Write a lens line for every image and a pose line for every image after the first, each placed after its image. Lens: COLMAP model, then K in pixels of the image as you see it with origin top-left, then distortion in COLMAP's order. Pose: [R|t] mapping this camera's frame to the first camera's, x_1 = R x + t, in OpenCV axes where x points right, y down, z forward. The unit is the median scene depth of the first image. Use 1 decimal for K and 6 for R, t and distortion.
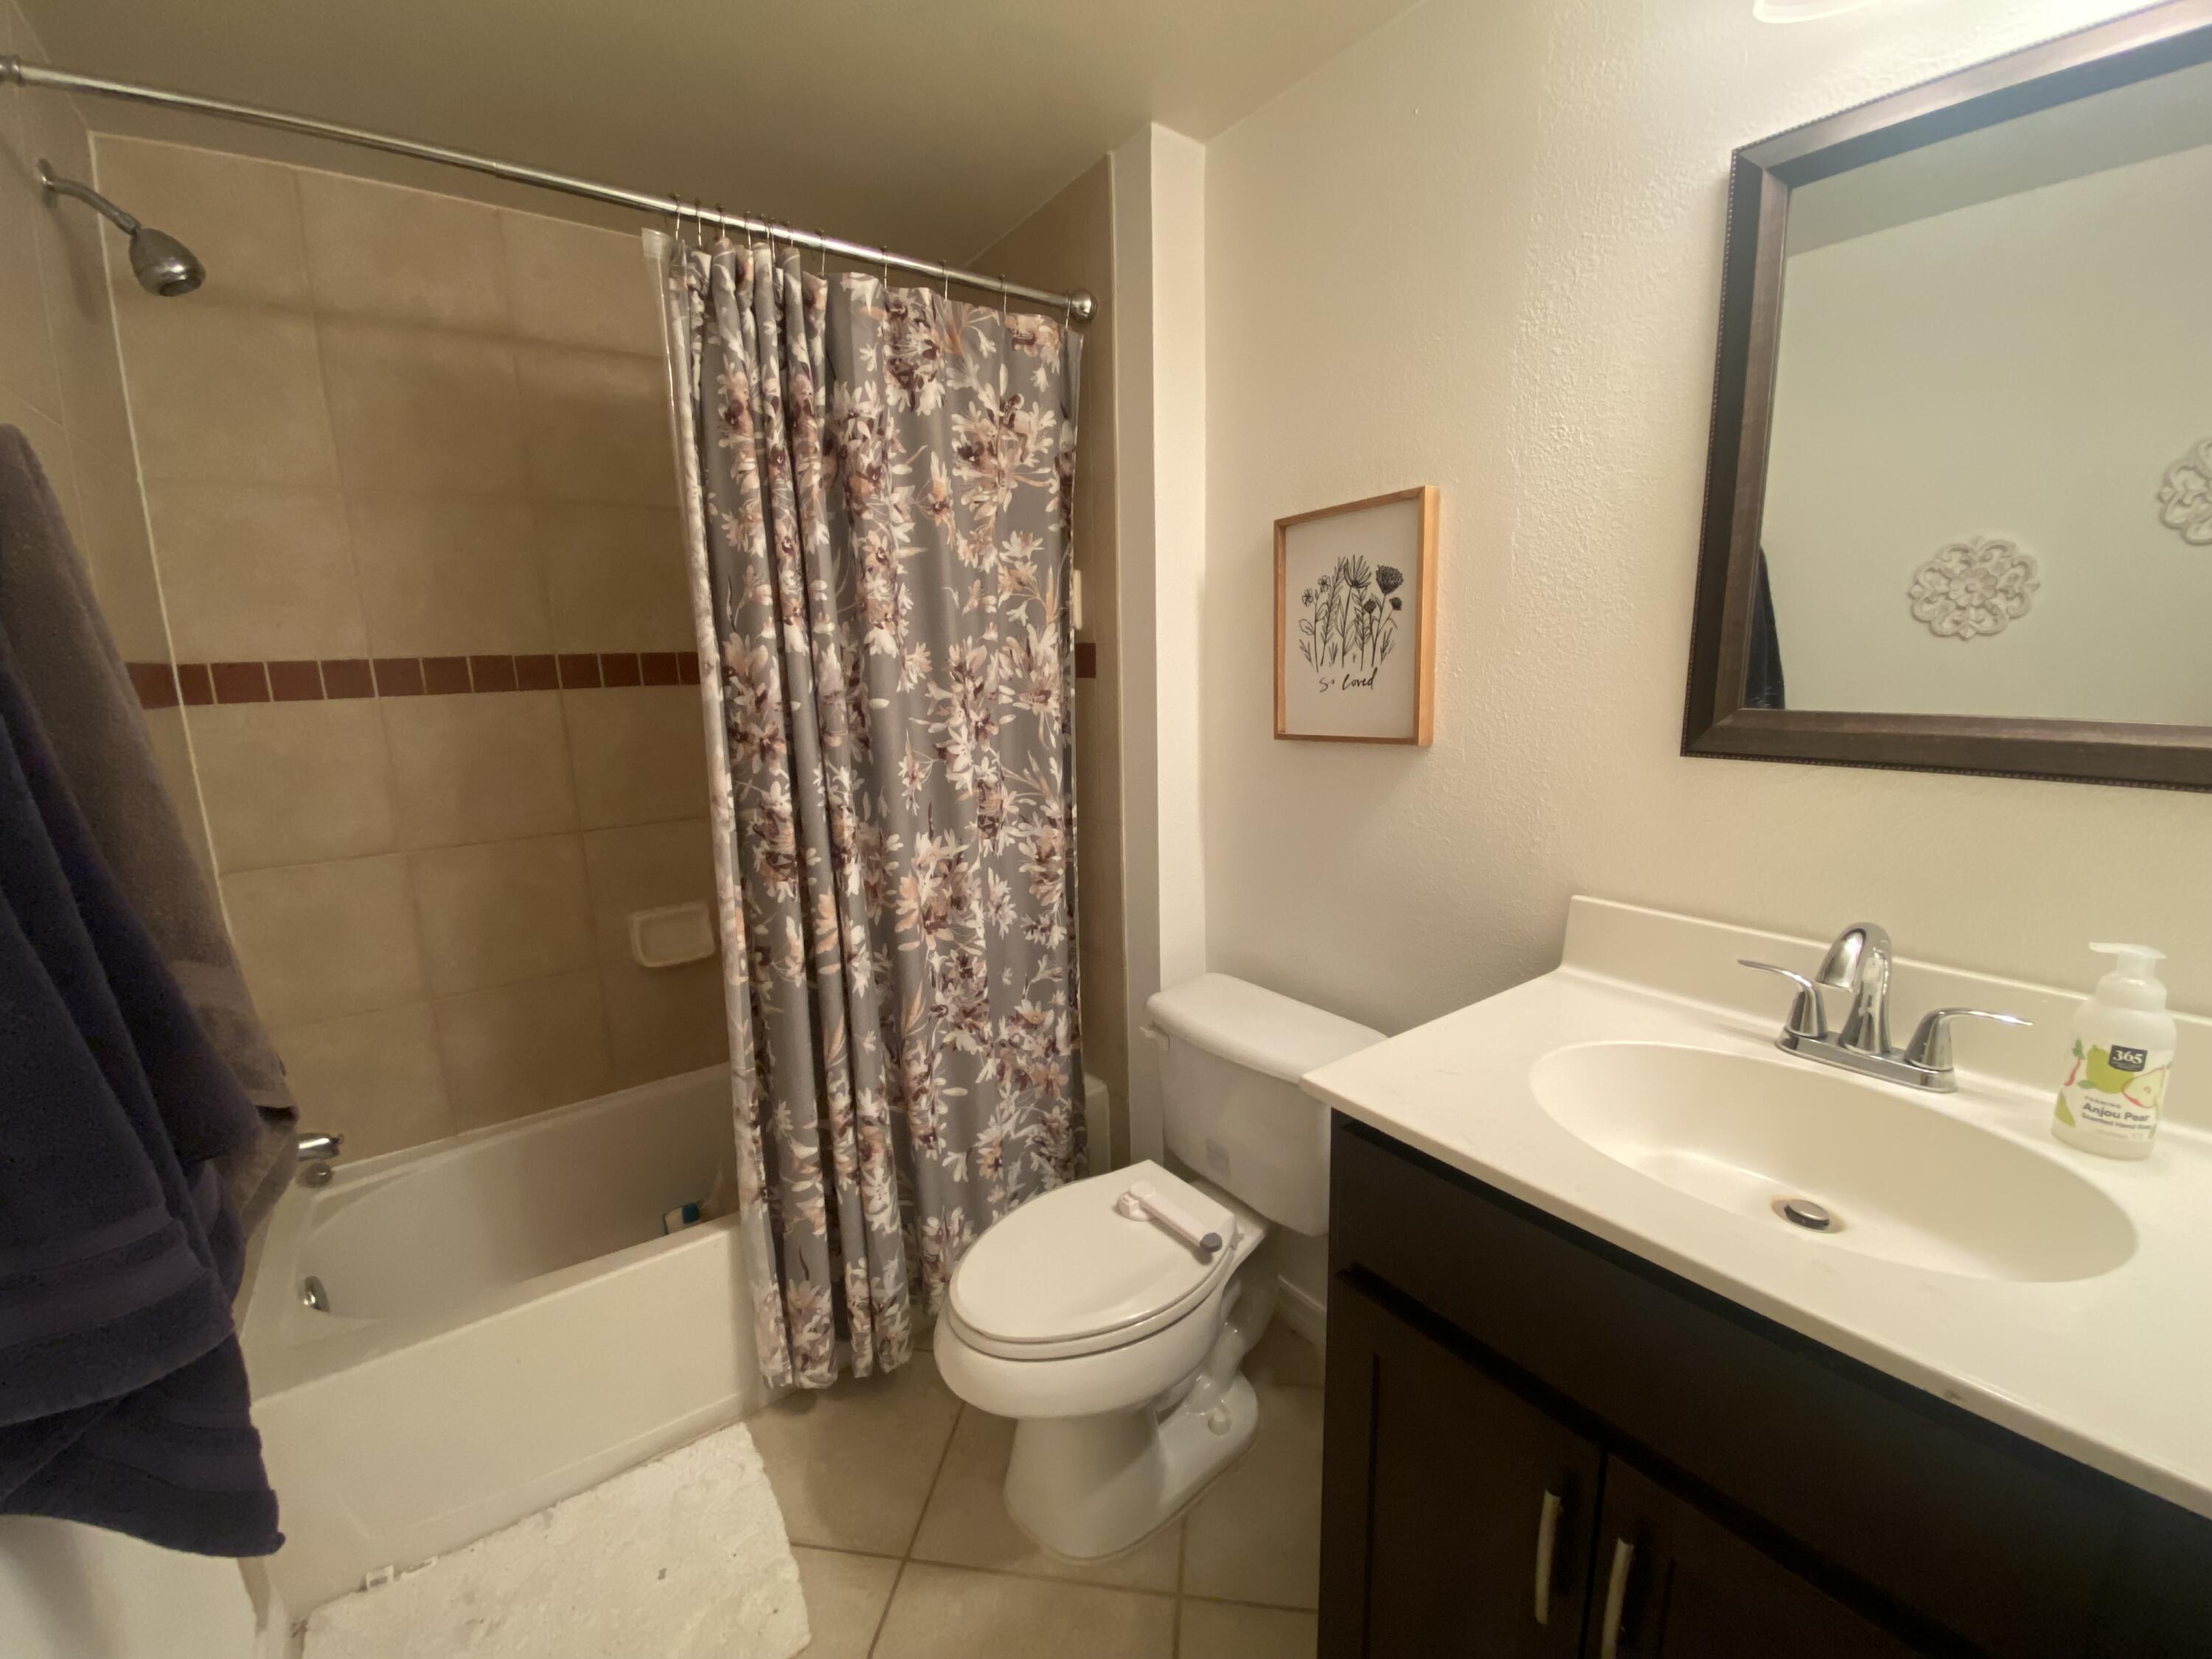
lens RADIAL K [[911.5, 0, 1101.6], [0, 911.5, 828.3], [0, 0, 1]] dist [0.013774, -0.015631]
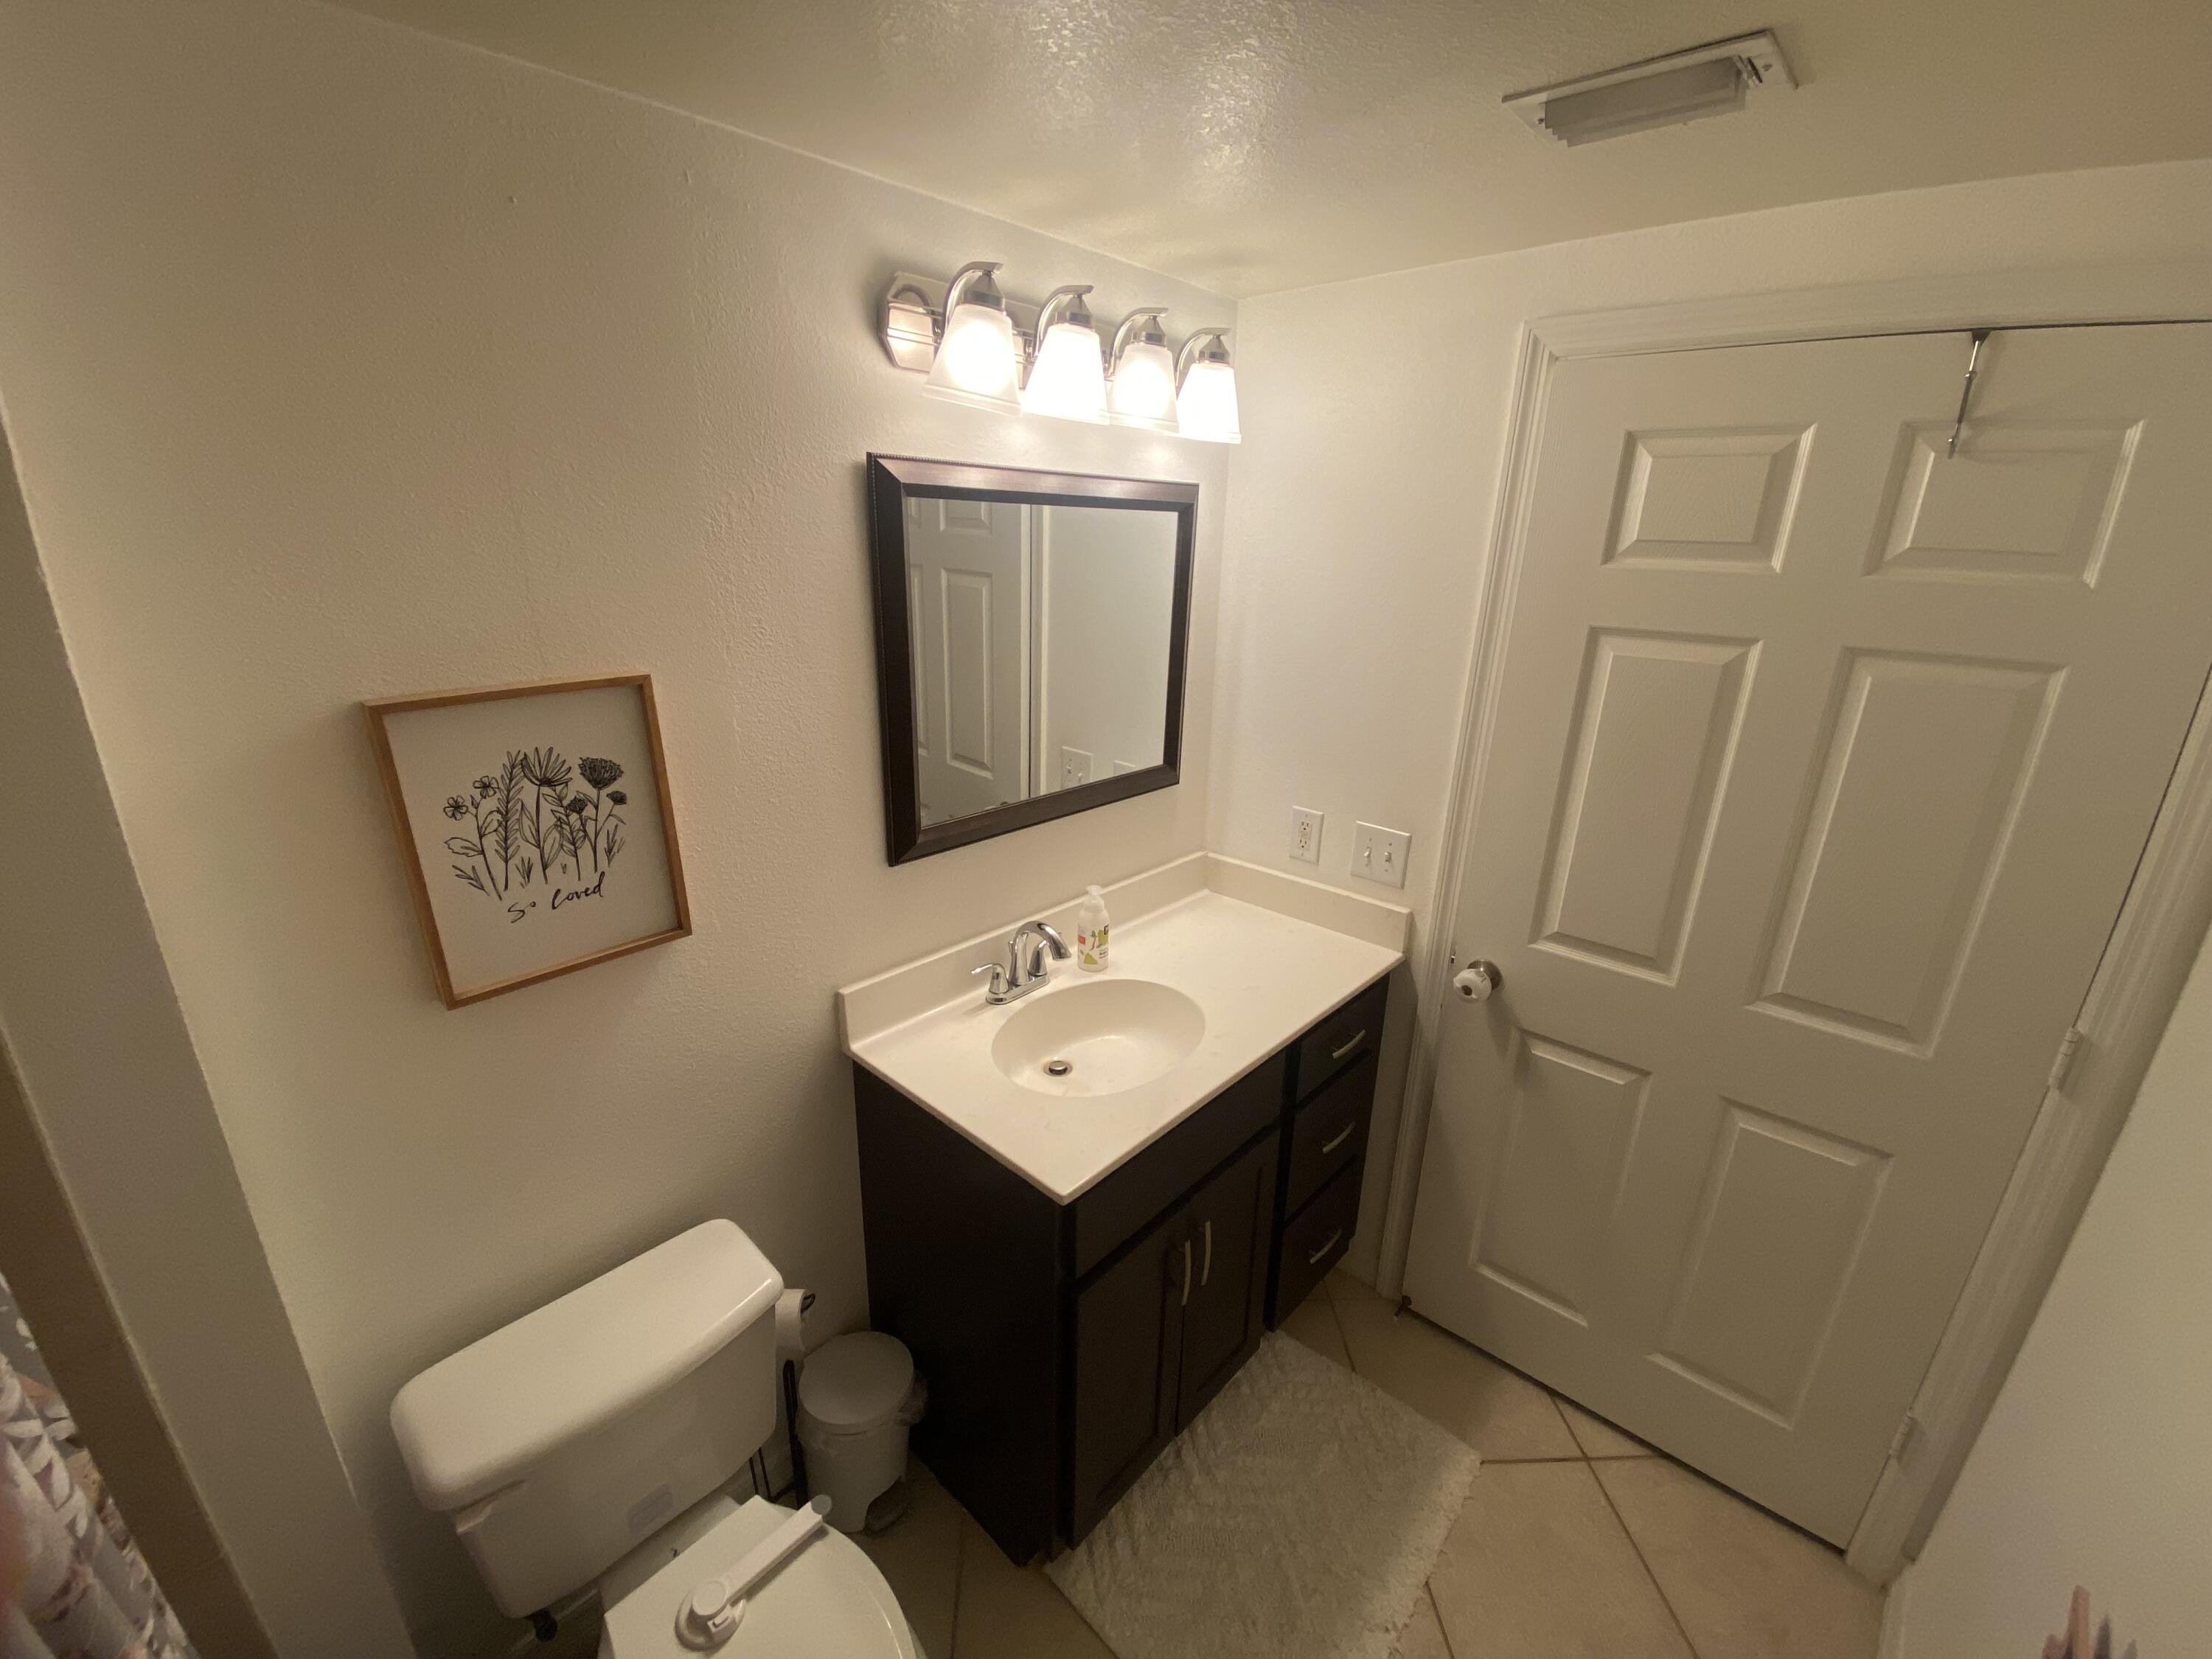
lens RADIAL K [[911.5, 0, 1101.6], [0, 911.5, 828.3], [0, 0, 1]] dist [0.013774, -0.015631]
pose [[-0.206926, -0.293278, 0.933365, -0.569544], [0.143693, 0.934557, 0.325509, -0.420714], [-0.967747, 0.201475, -0.151242, 0.670540]]
